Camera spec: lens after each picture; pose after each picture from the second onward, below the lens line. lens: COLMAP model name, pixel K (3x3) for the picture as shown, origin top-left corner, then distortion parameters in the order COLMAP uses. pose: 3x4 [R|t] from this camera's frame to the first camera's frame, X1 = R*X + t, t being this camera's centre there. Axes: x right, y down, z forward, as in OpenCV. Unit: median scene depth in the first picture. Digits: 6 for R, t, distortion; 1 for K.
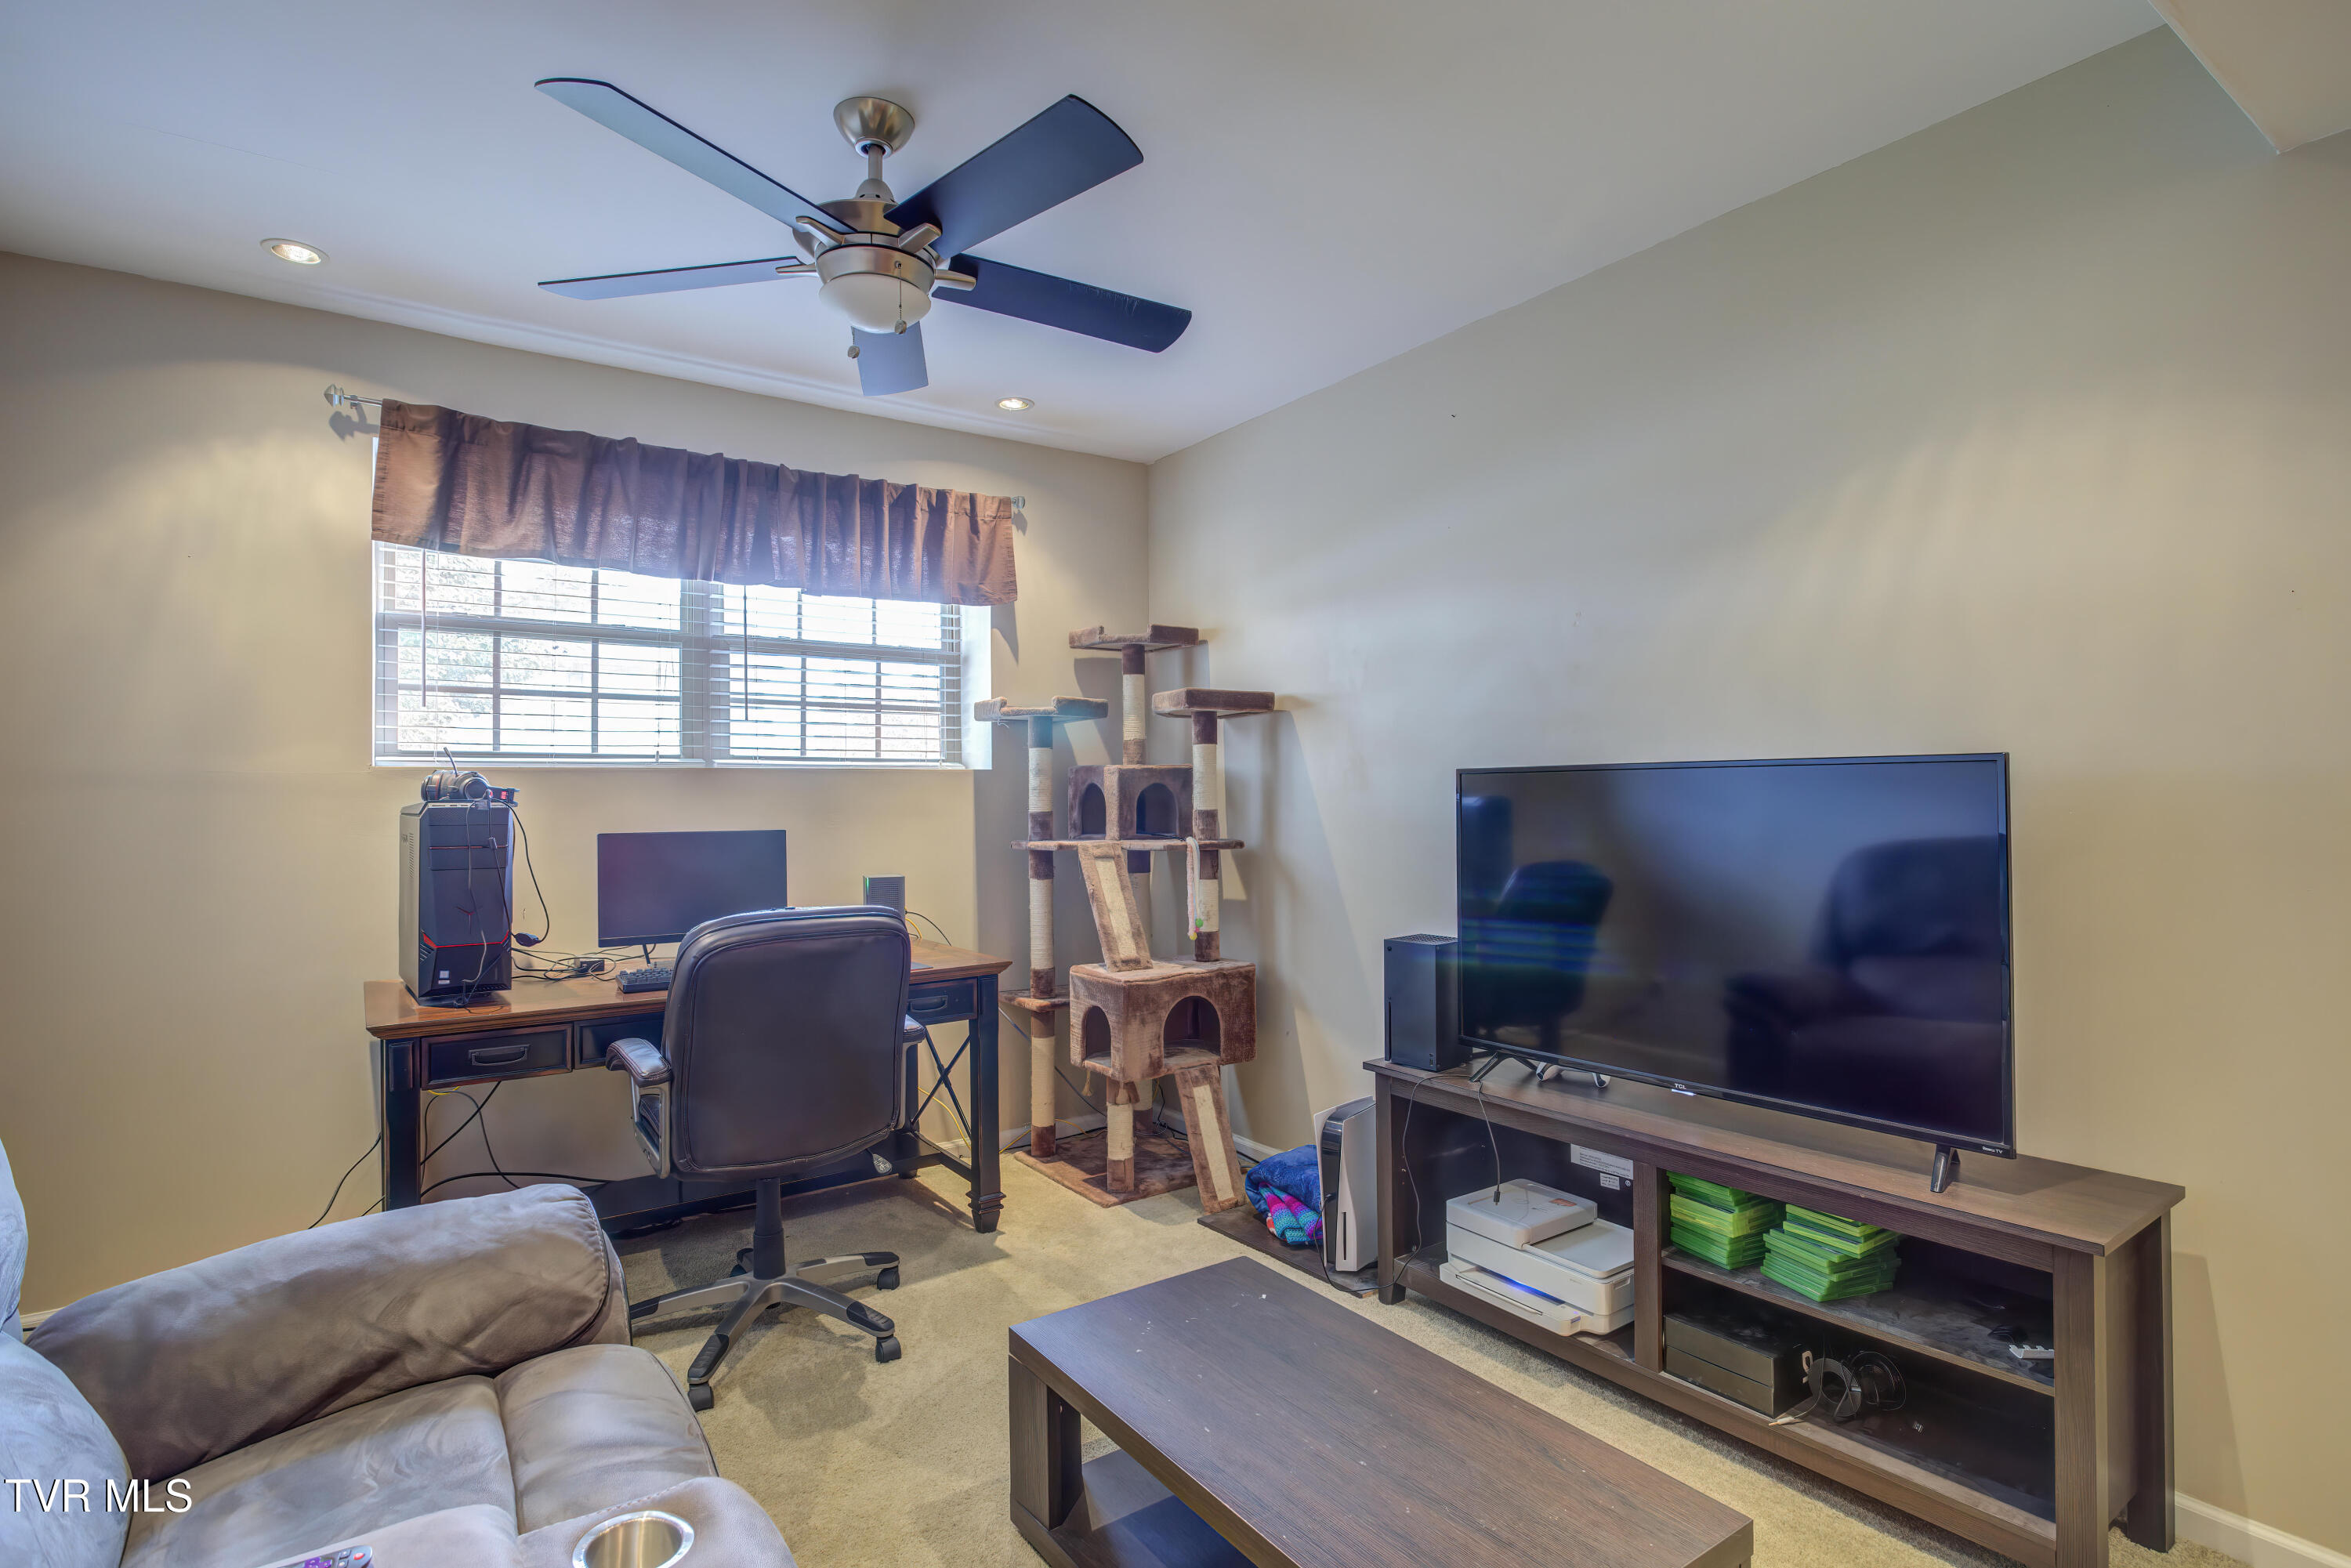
lens RADIAL K [[1141.1, 0, 1177.7], [0, 1141.1, 780.9], [0, 0, 1]] dist [-0.001129, 0.001766]
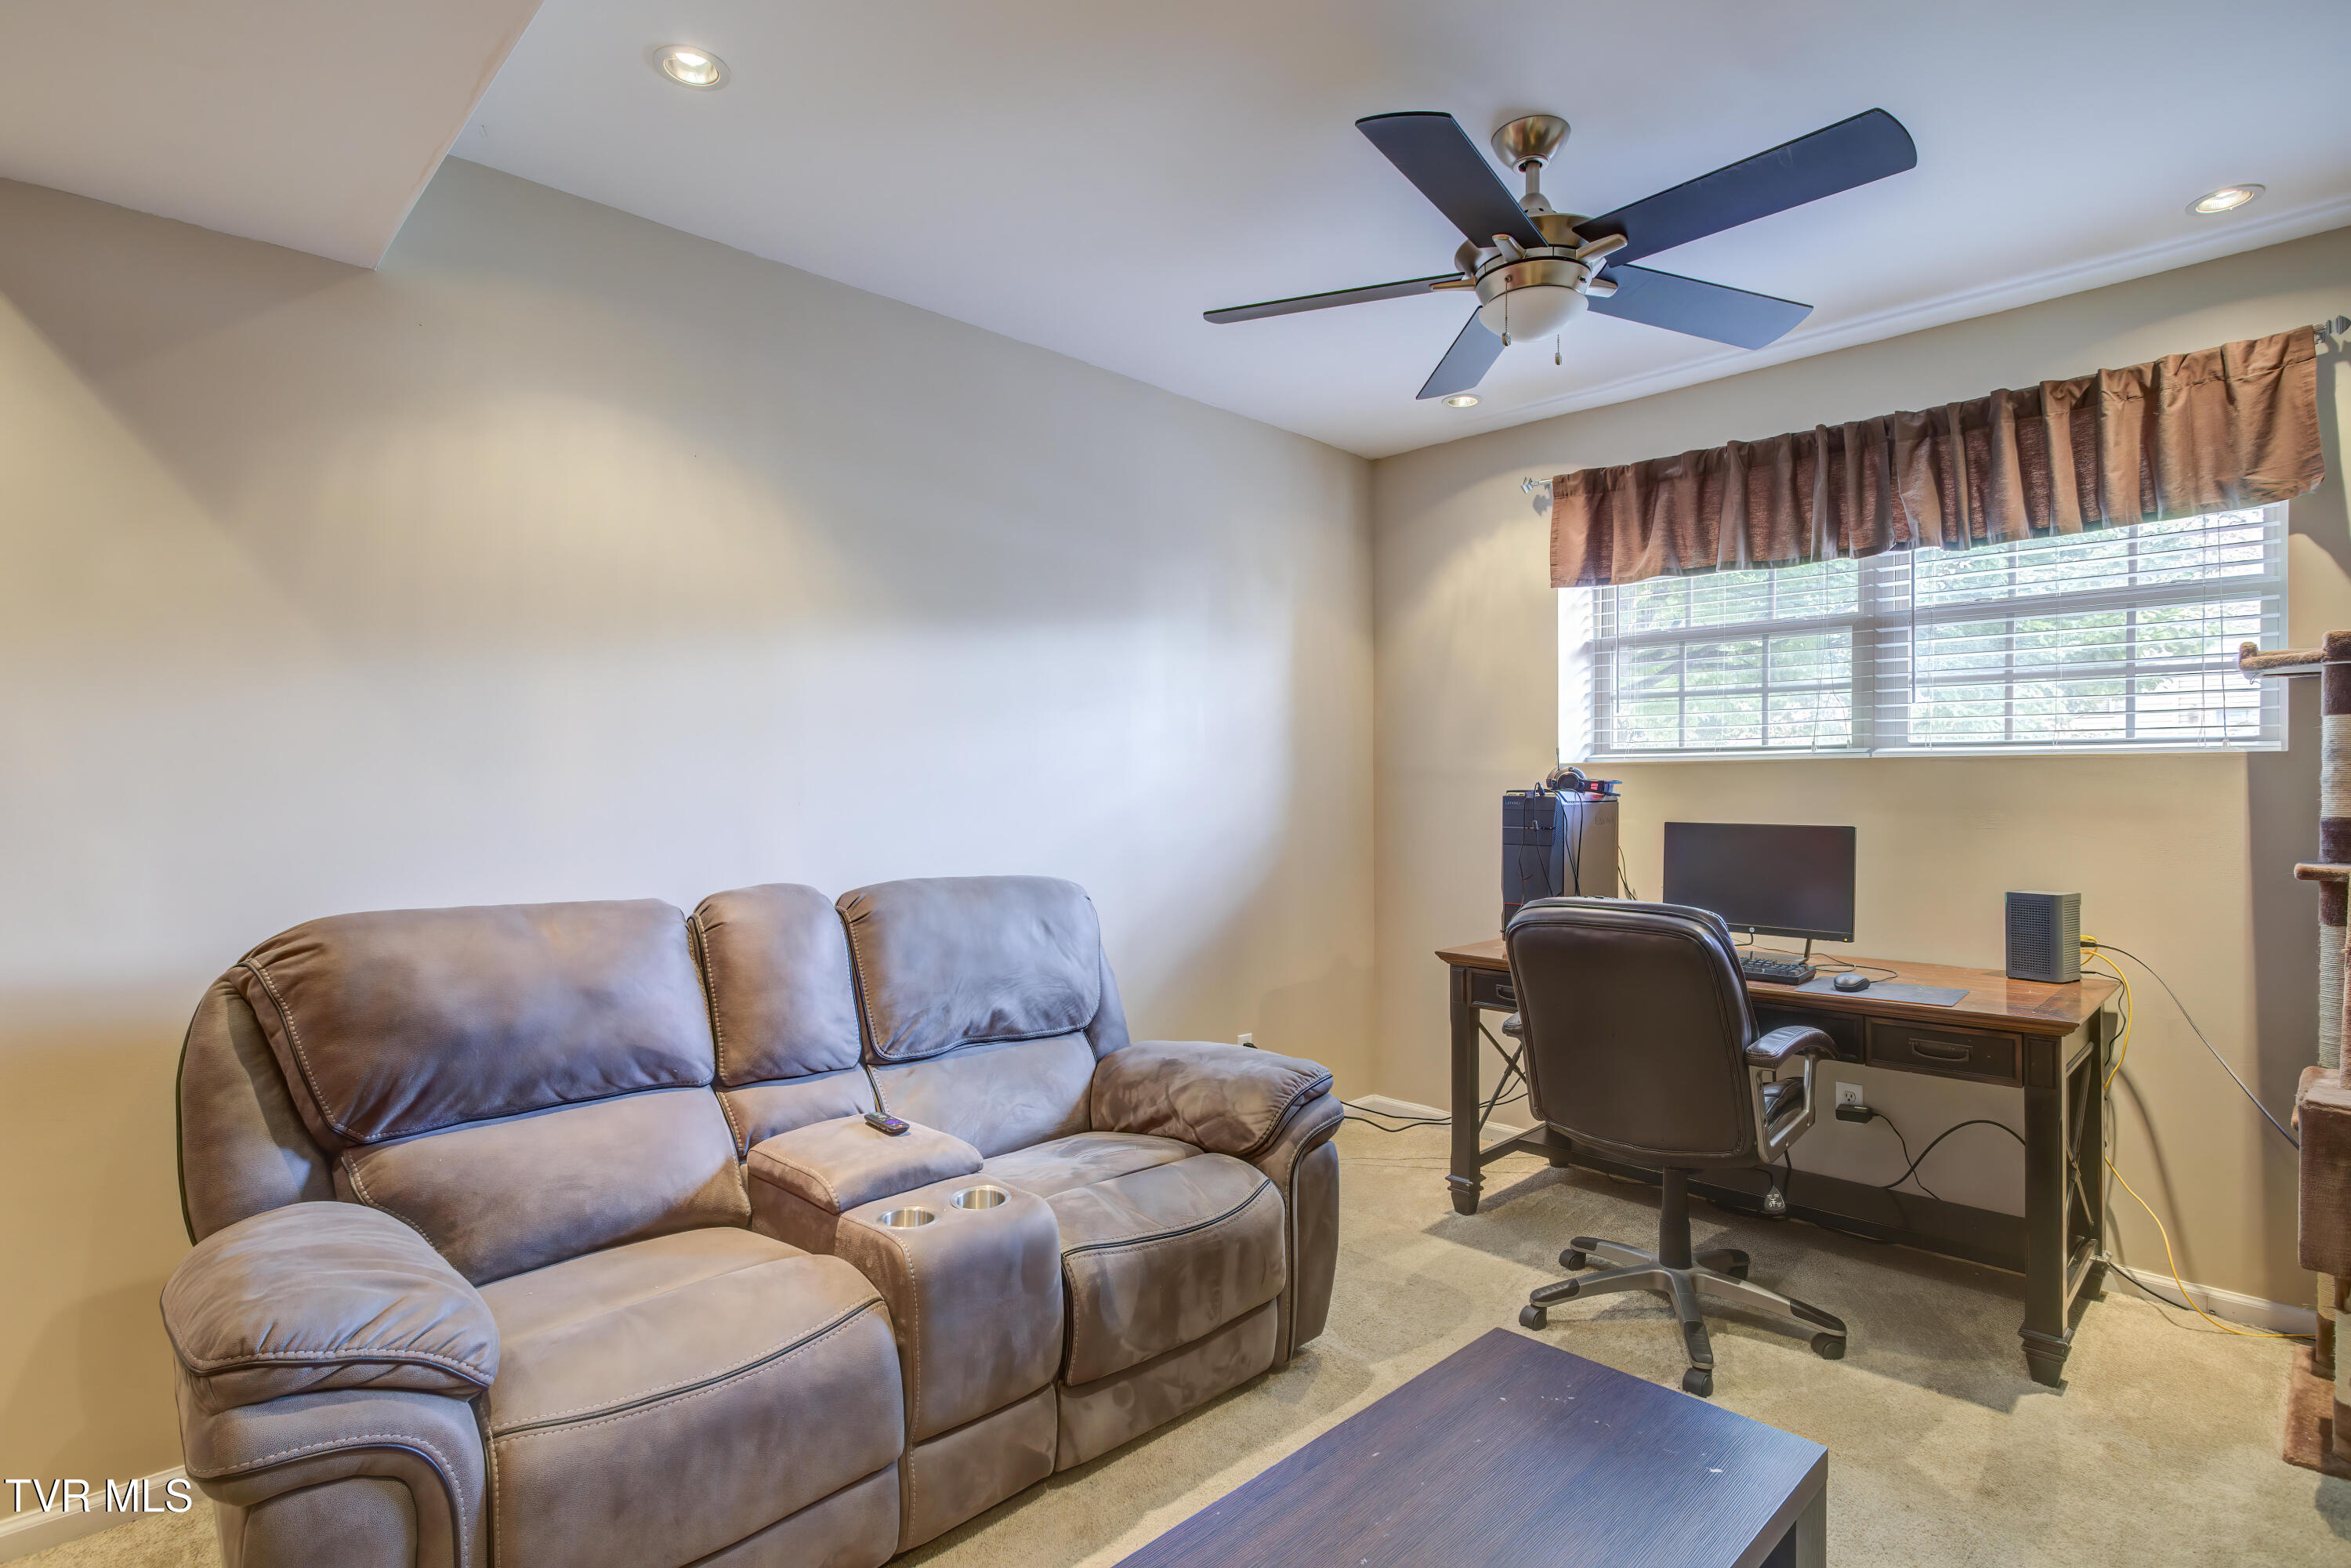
lens RADIAL K [[1141.1, 0, 1177.7], [0, 1141.1, 780.9], [0, 0, 1]] dist [-0.001129, 0.001766]
pose [[0.194694, 0.000136, -0.980864, 0.420812], [0.008856, 0.999959, 0.001896, 0.000451], [0.980824, -0.009056, 0.194685, 0.293711]]
